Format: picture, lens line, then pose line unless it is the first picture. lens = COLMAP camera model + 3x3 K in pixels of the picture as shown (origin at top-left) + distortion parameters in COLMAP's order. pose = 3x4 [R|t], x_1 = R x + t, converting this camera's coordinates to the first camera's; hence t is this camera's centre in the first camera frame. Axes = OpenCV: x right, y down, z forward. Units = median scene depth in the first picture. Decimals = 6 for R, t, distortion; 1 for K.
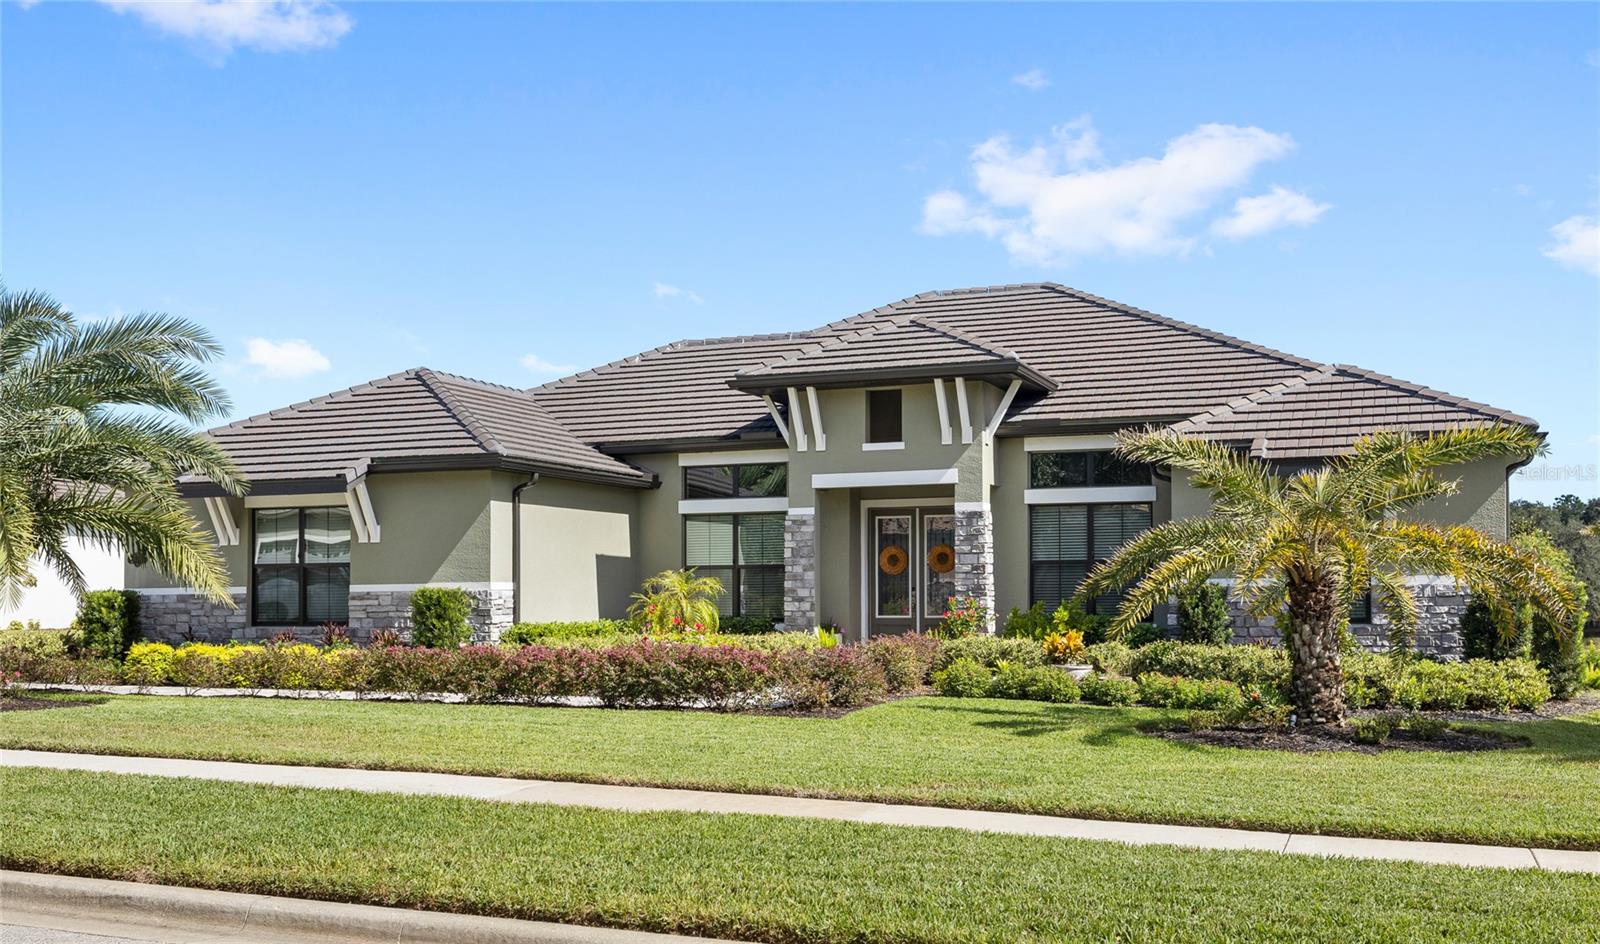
lens RADIAL K [[1569.4, 0, 800.0], [0, 1569.4, 472.0], [0, 0, 1]] dist [0.001871, 0.003141]
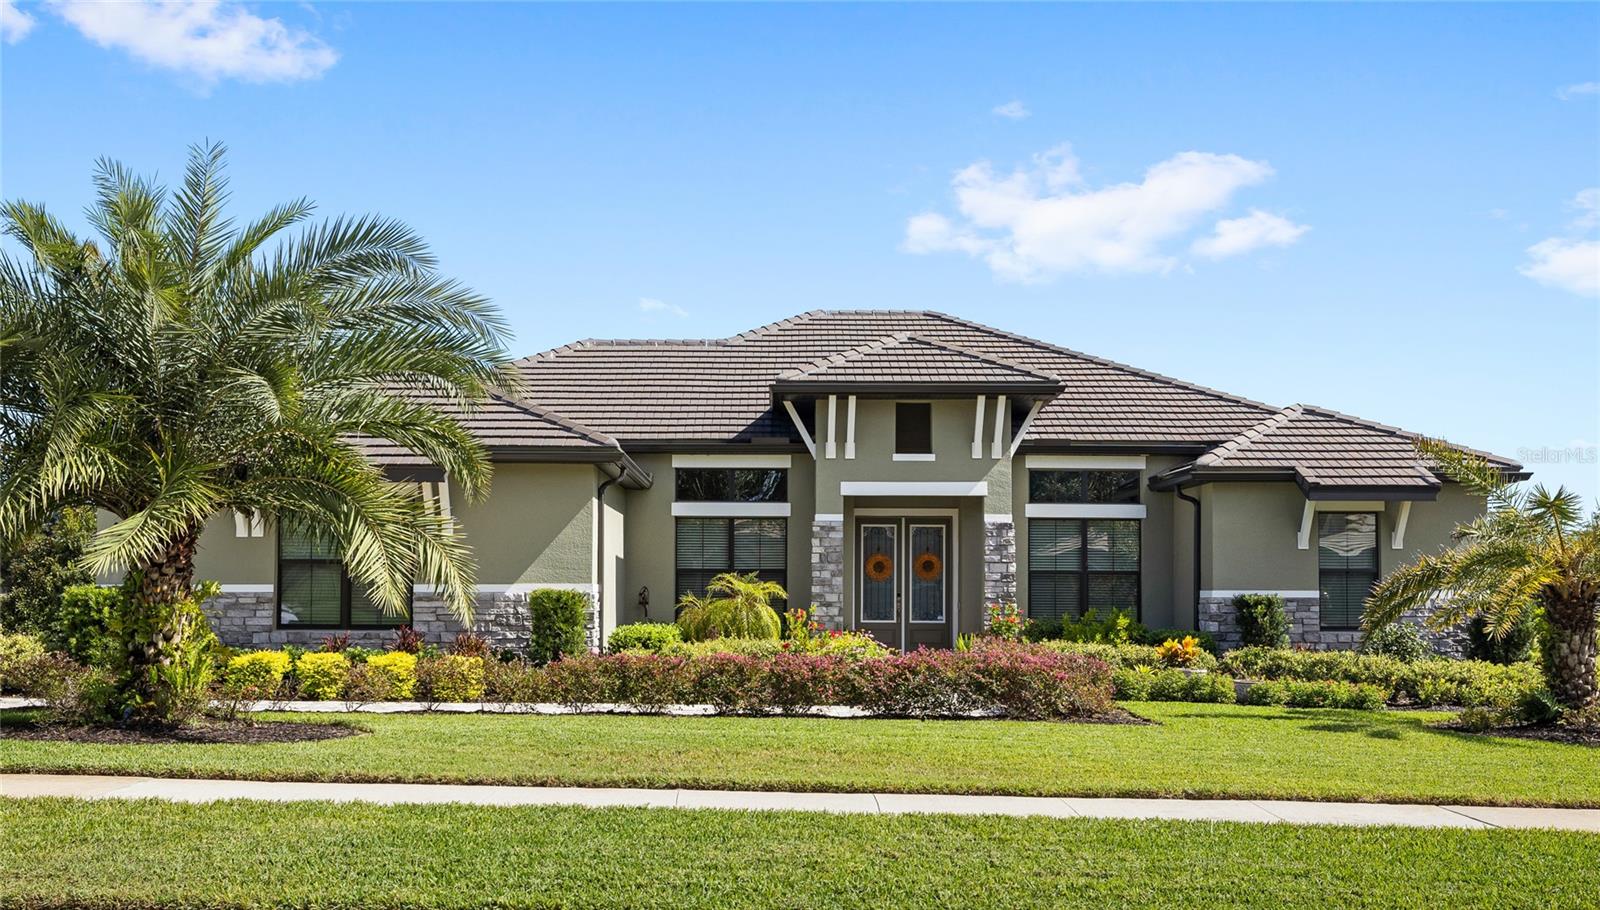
lens RADIAL K [[1444.4, 0, 778.4], [0, 1444.4, 461.2], [0, 0, 1]] dist [-0.001301, 0.002113]
pose [[0.933305, 0.044646, 0.356297, -0.374015], [-0.039434, 0.998983, -0.021881, 0.010678], [-0.356912, 0.006372, 0.934116, 0.143169]]
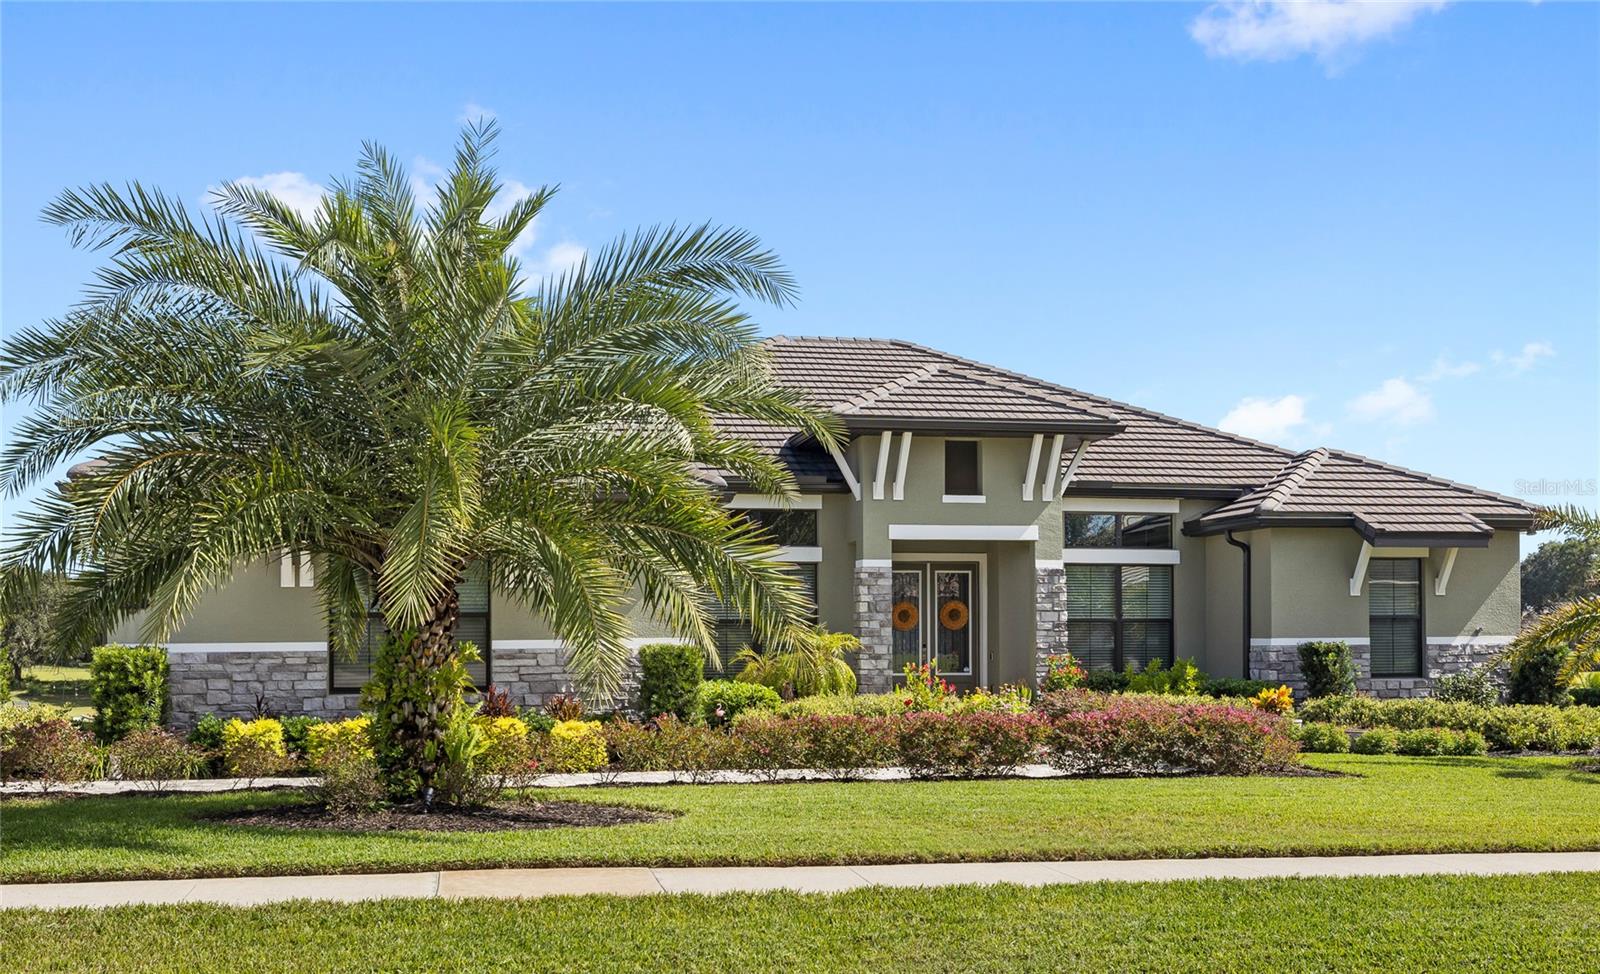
lens RADIAL K [[1581.1, 0, 799.2], [0, 1581.1, 544.8], [0, 0, 1]] dist [0.005525, 0.000275]
pose [[0.839940, 0.036388, 0.541459, -0.565980], [-0.043459, 0.999055, 0.000276, 0.016175], [-0.540937, -0.023763, 0.840727, 0.236378]]
